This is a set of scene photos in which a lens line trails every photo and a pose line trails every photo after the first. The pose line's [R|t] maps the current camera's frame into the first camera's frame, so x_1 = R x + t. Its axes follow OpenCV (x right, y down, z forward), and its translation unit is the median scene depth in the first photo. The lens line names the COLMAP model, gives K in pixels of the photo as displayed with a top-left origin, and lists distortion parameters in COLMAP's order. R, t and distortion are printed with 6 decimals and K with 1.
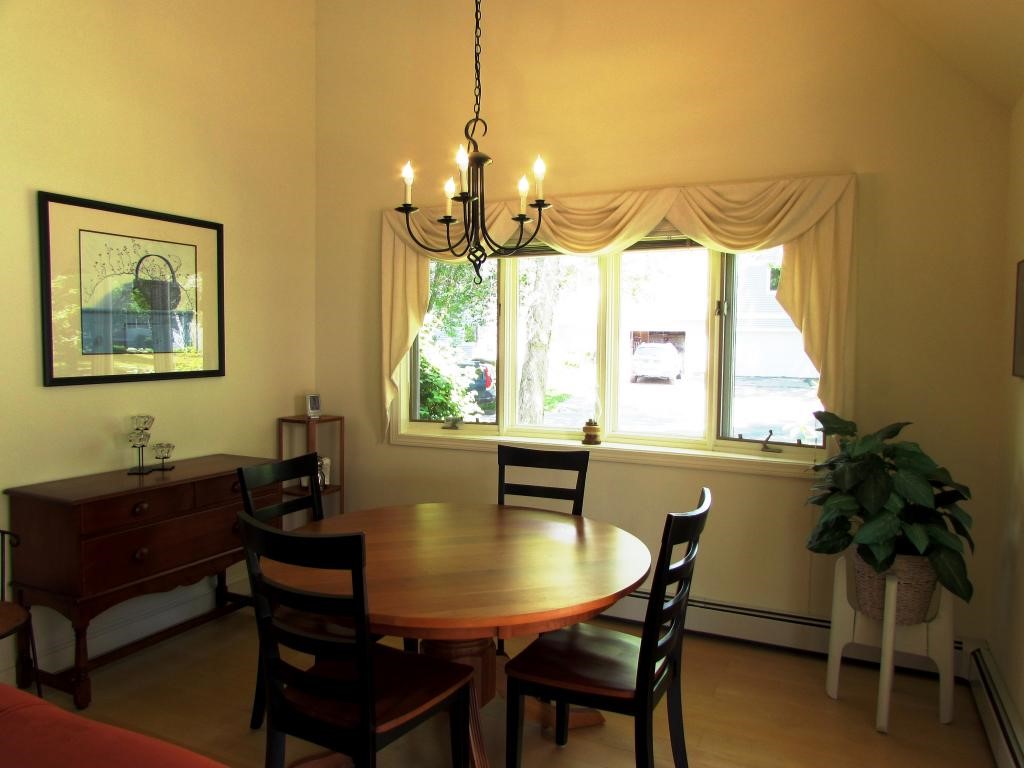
lens RADIAL K [[723.9, 0, 516.1], [0, 723.9, 383.9], [0, 0, 1]] dist [-0.027103, 0.003372]
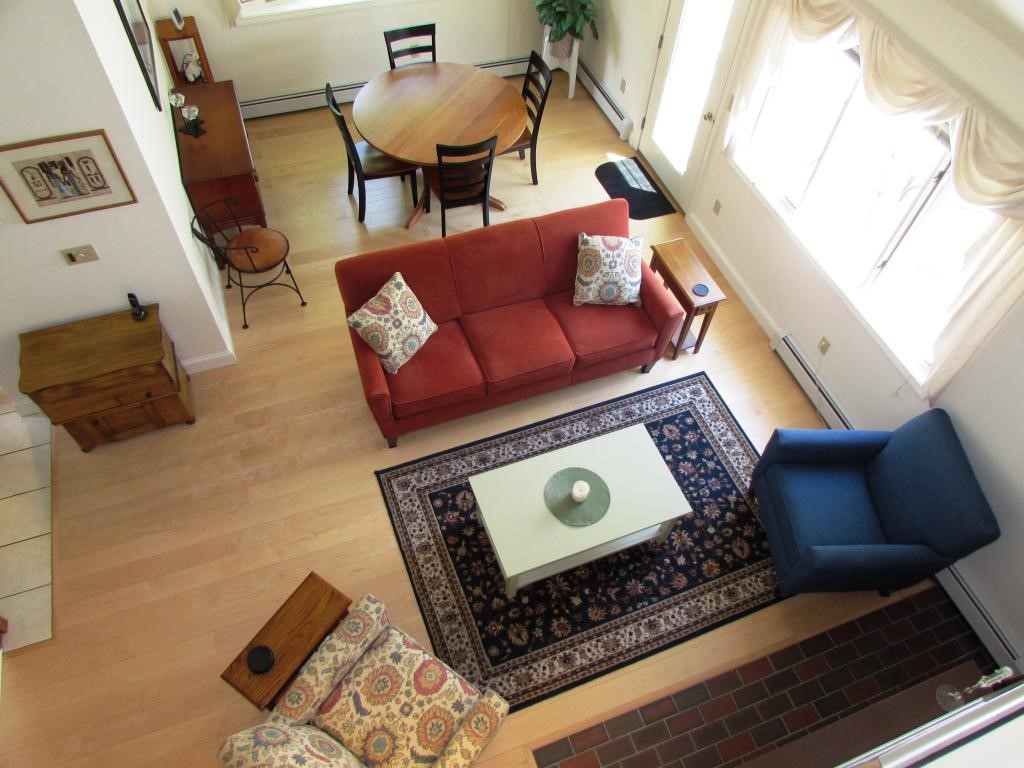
lens RADIAL K [[723.9, 0, 516.1], [0, 723.9, 383.9], [0, 0, 1]] dist [-0.027103, 0.003372]
pose [[0.683022, -0.575320, 0.449985, -1.061084], [-0.007083, 0.610837, 0.791725, -0.757901], [-0.730363, -0.543953, 0.413141, -0.373013]]
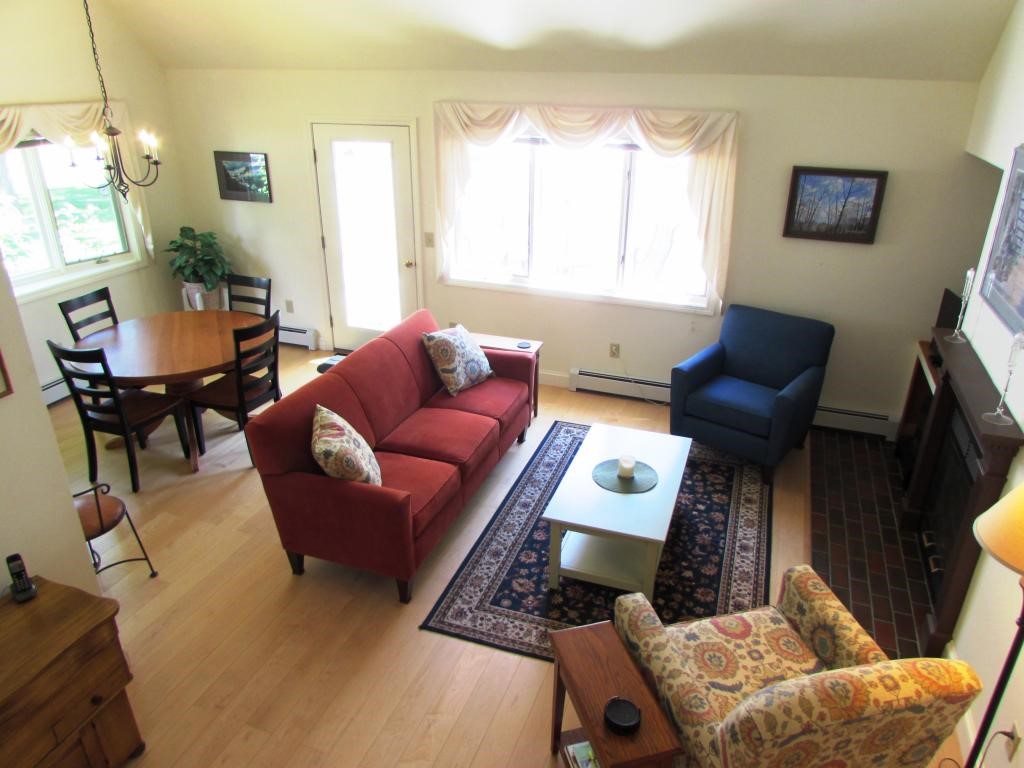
lens RADIAL K [[723.9, 0, 516.1], [0, 723.9, 383.9], [0, 0, 1]] dist [-0.027103, 0.003372]
pose [[-0.109184, -0.412775, 0.904265, -1.553452], [0.048094, 0.906445, 0.419577, -0.343721], [-0.992857, 0.089301, -0.079118, 0.202502]]
